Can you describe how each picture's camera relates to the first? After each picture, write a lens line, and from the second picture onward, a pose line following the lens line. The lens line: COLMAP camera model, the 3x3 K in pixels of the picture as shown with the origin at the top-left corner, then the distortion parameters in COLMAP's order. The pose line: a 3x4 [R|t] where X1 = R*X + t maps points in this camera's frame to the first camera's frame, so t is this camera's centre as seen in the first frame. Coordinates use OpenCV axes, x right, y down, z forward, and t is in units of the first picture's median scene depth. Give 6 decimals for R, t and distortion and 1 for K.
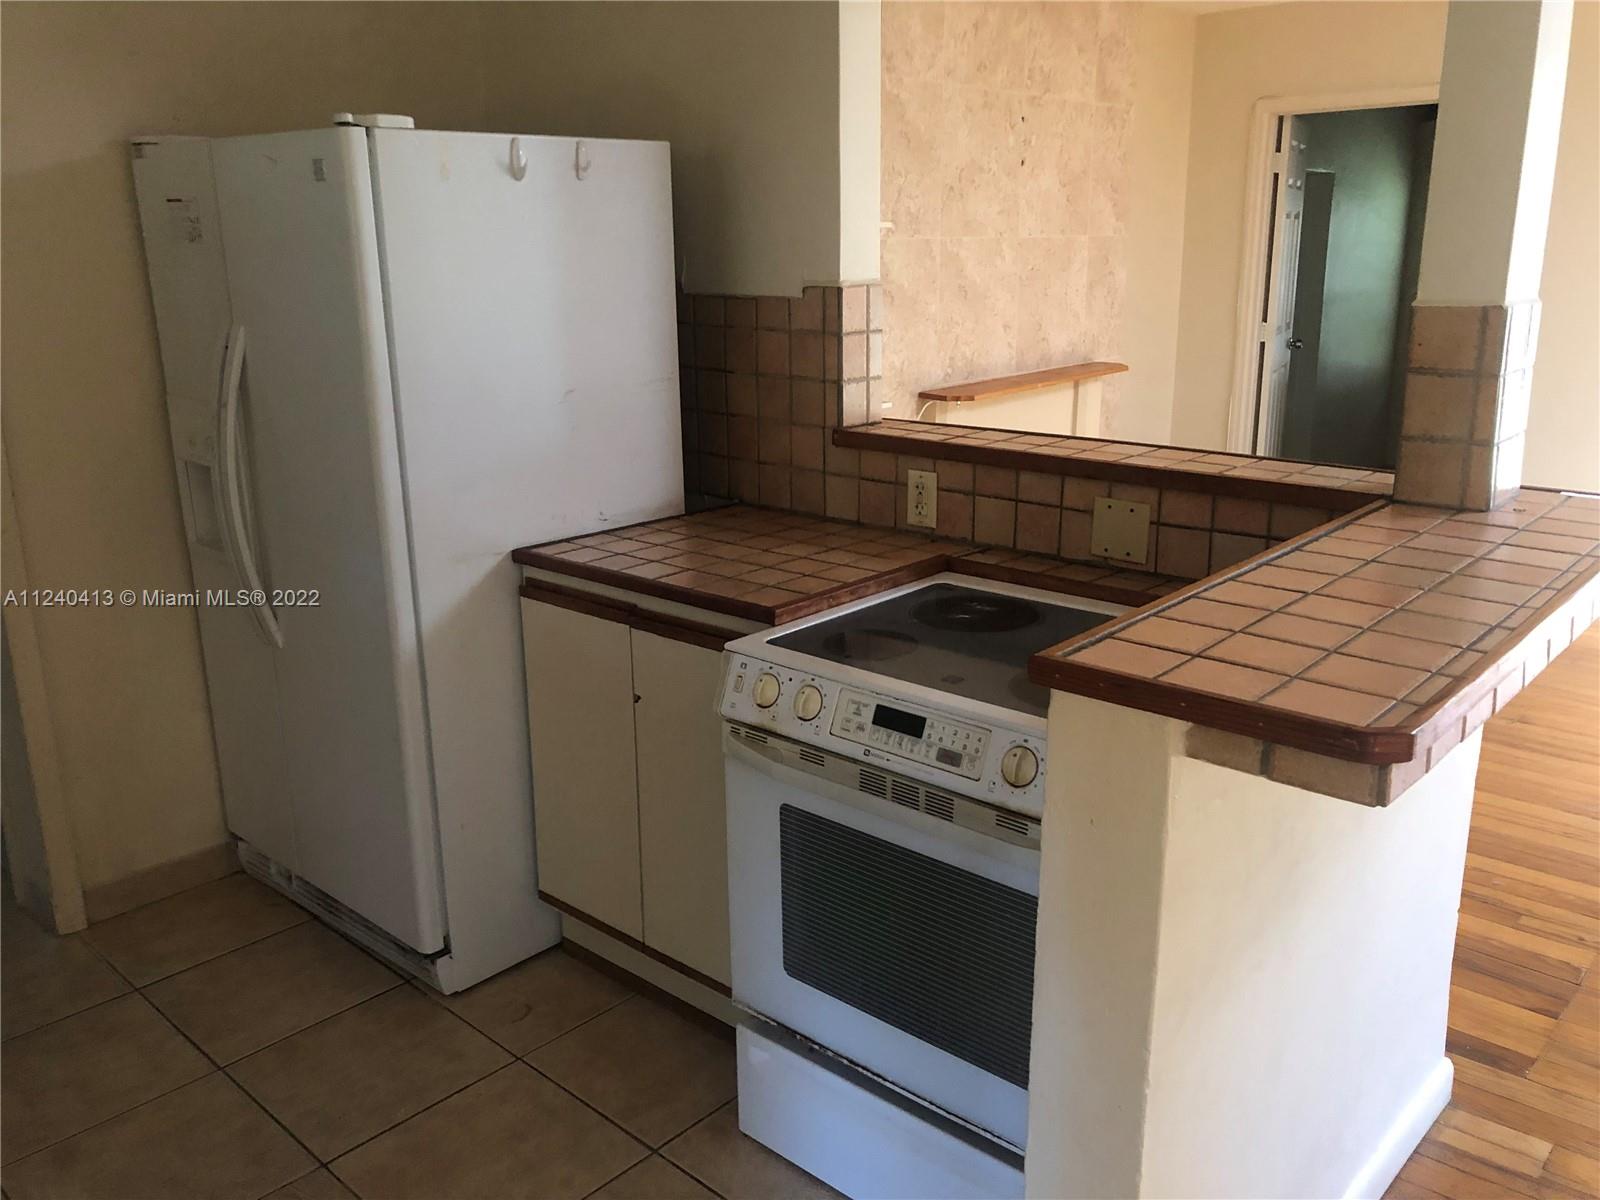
lens RADIAL K [[1297.1, 0, 799.7], [0, 1297.1, 592.6], [0, 0, 1]] dist [-0.011432, -0.004682]
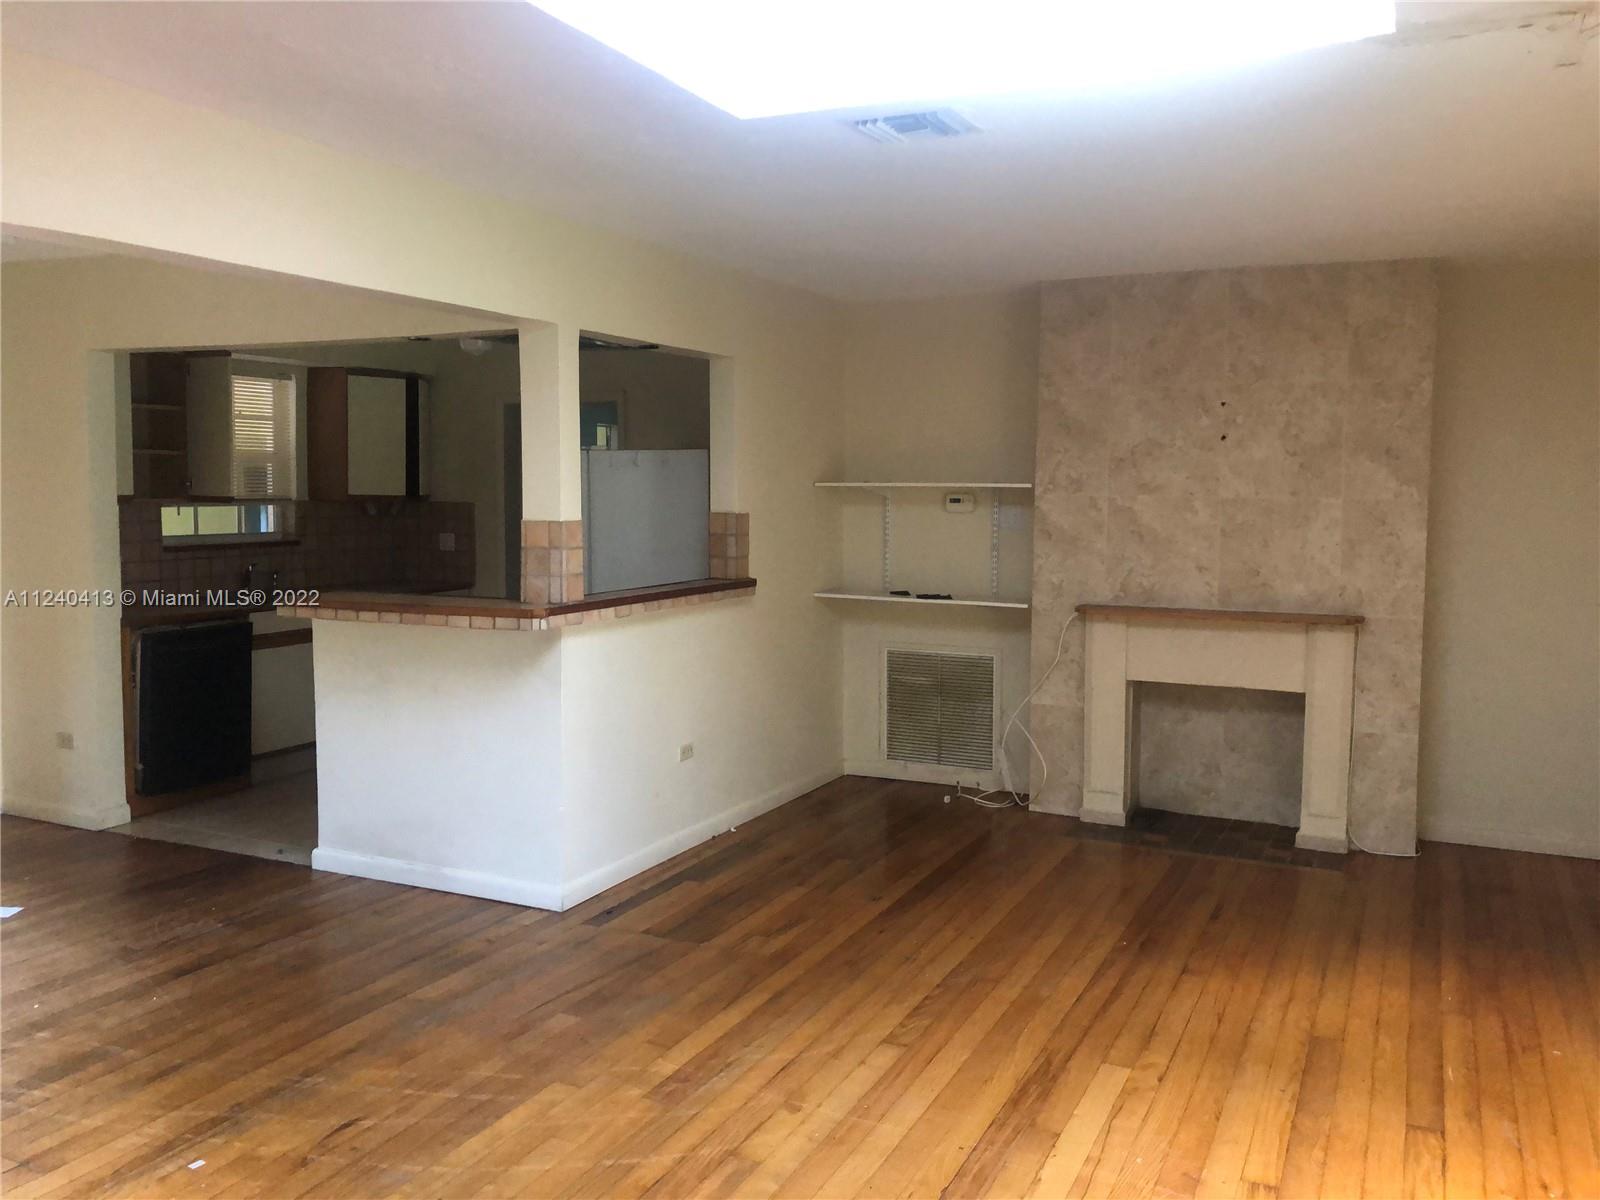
lens RADIAL K [[1297.1, 0, 798.7], [0, 1297.1, 599.9], [0, 0, 1]] dist [-0.011432, -0.004682]
pose [[0.274342, 0.104129, -0.955978, 1.245484], [-0.263028, 0.964335, 0.029557, -0.115549], [0.924961, 0.243340, 0.291947, 0.310161]]
